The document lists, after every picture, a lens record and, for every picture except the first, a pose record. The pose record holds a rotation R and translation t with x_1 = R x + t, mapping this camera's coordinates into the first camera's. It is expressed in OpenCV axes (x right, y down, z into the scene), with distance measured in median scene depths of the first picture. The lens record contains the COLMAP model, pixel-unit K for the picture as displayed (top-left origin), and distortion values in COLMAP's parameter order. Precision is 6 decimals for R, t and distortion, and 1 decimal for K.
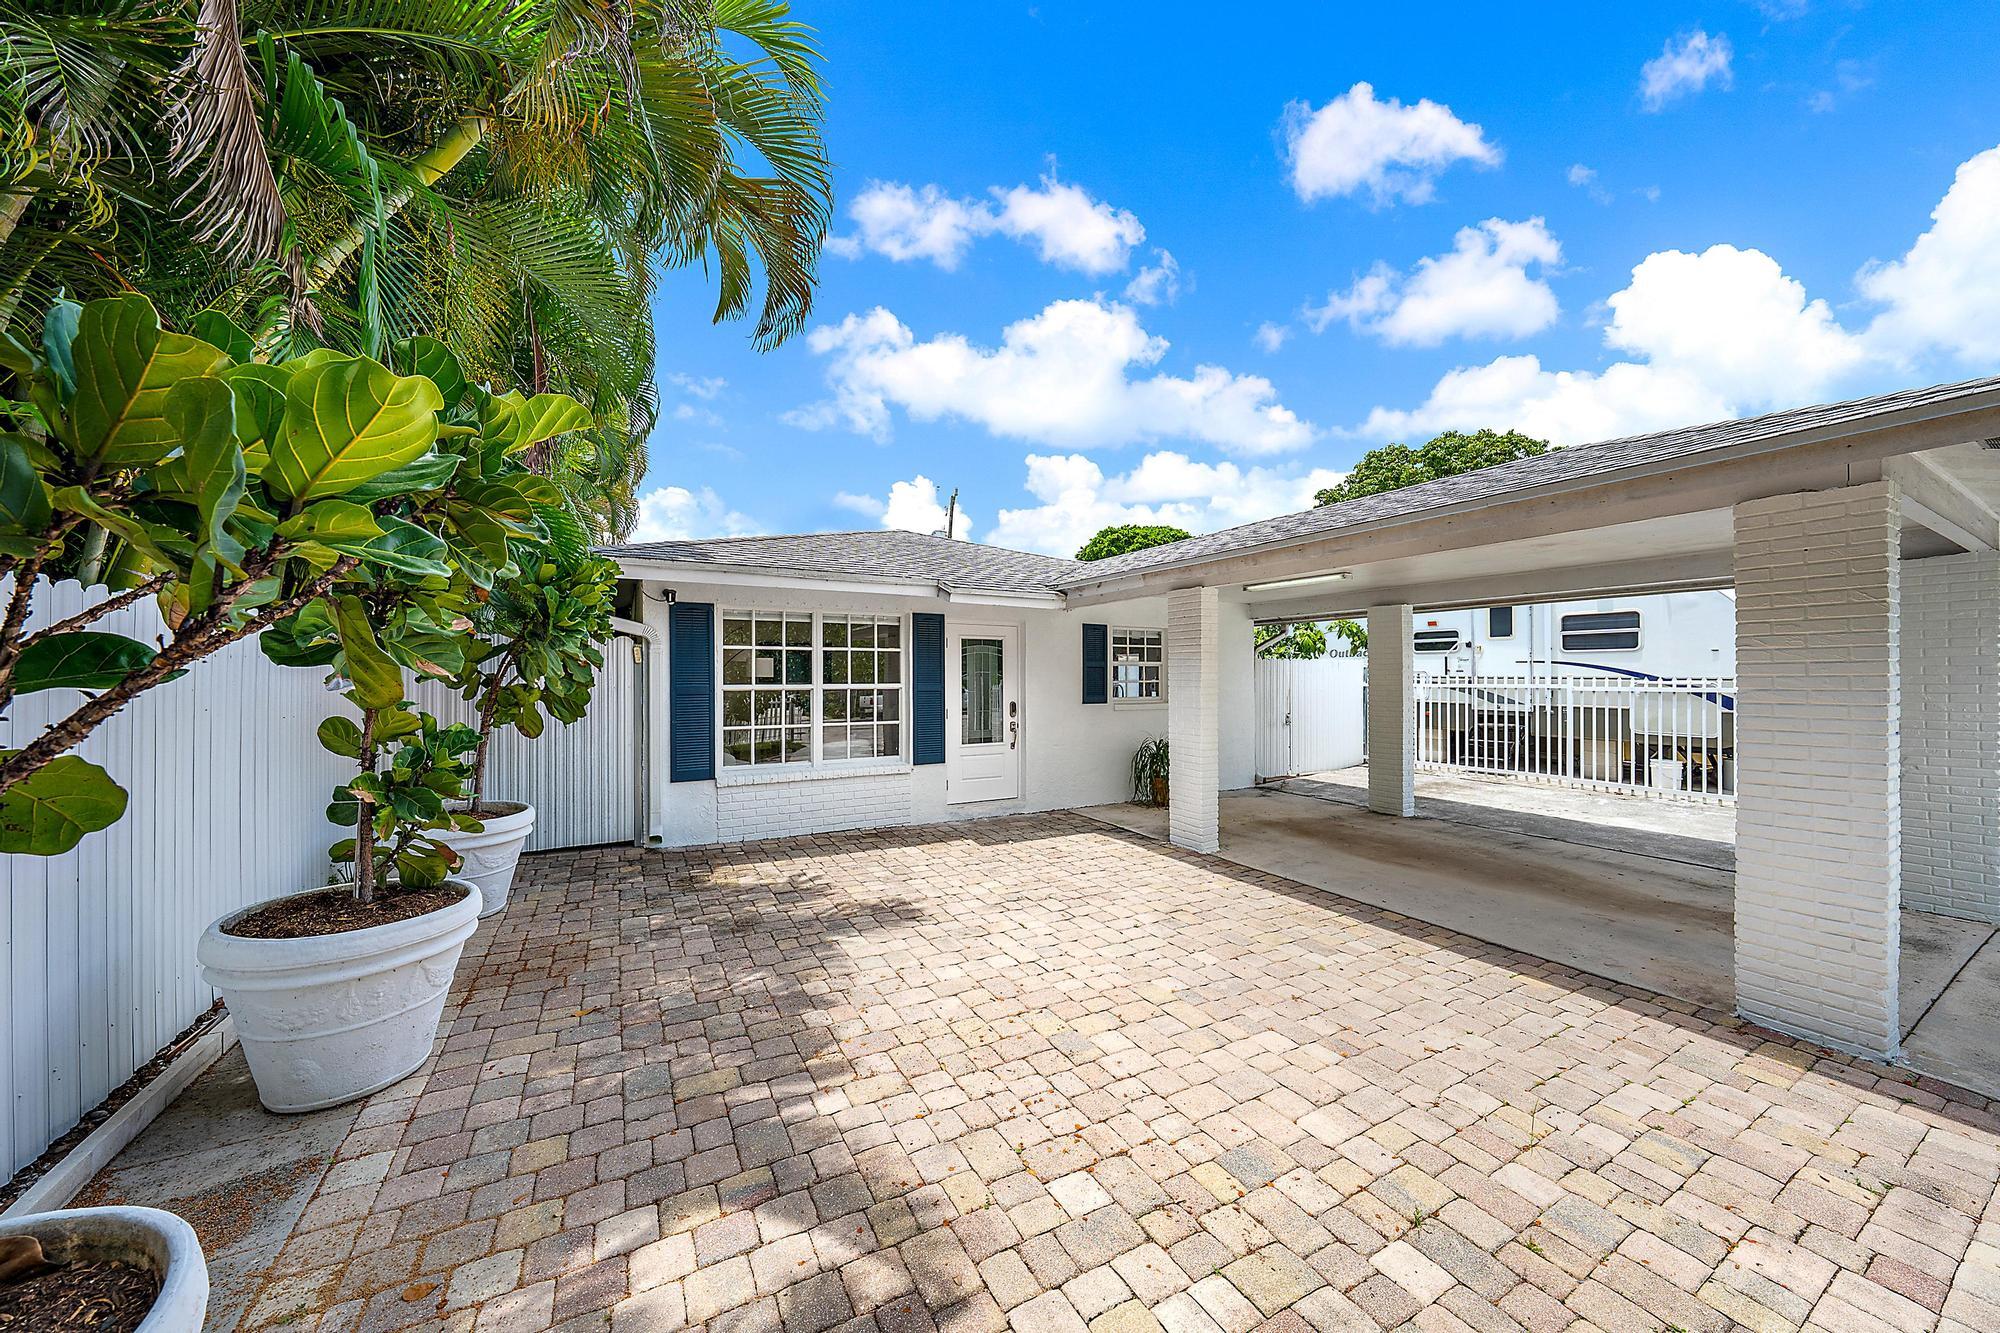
lens RADIAL K [[677.3, 0, 997.4], [0, 677.3, 670.6], [0, 0, 1]] dist [-0.000883, -0.000007]
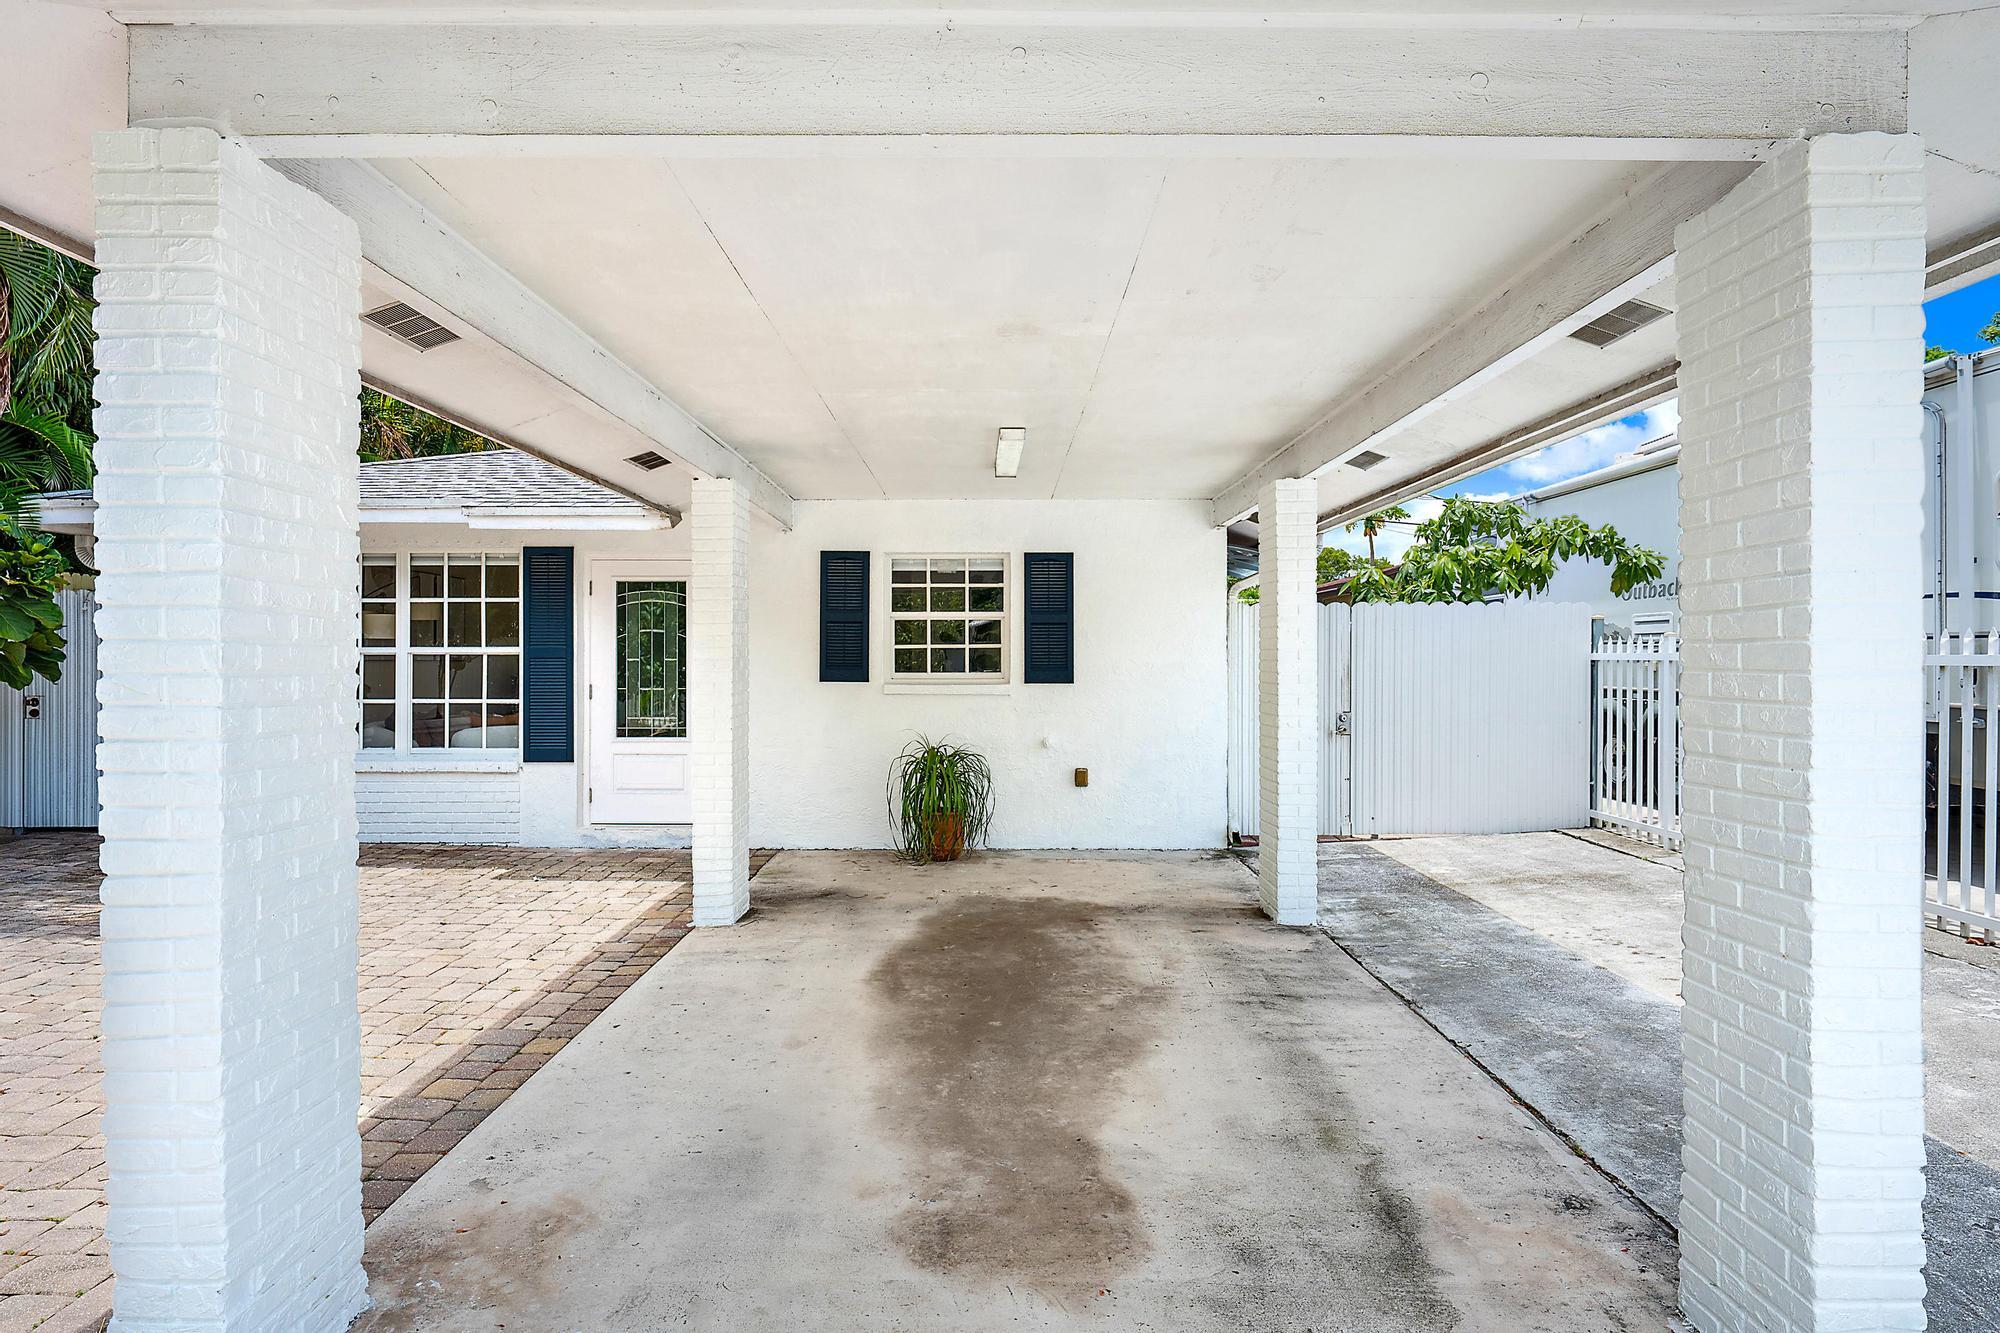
lens RADIAL K [[1065.9, 0, 1004.7], [0, 1065.9, 663.4], [0, 0, 1]] dist [0.001465, 0.000018]
pose [[0.874938, 0.003731, -0.484220, 0.808342], [0.001707, 0.999940, 0.010790, 0.024023], [0.484232, -0.010267, 0.874880, 0.254929]]
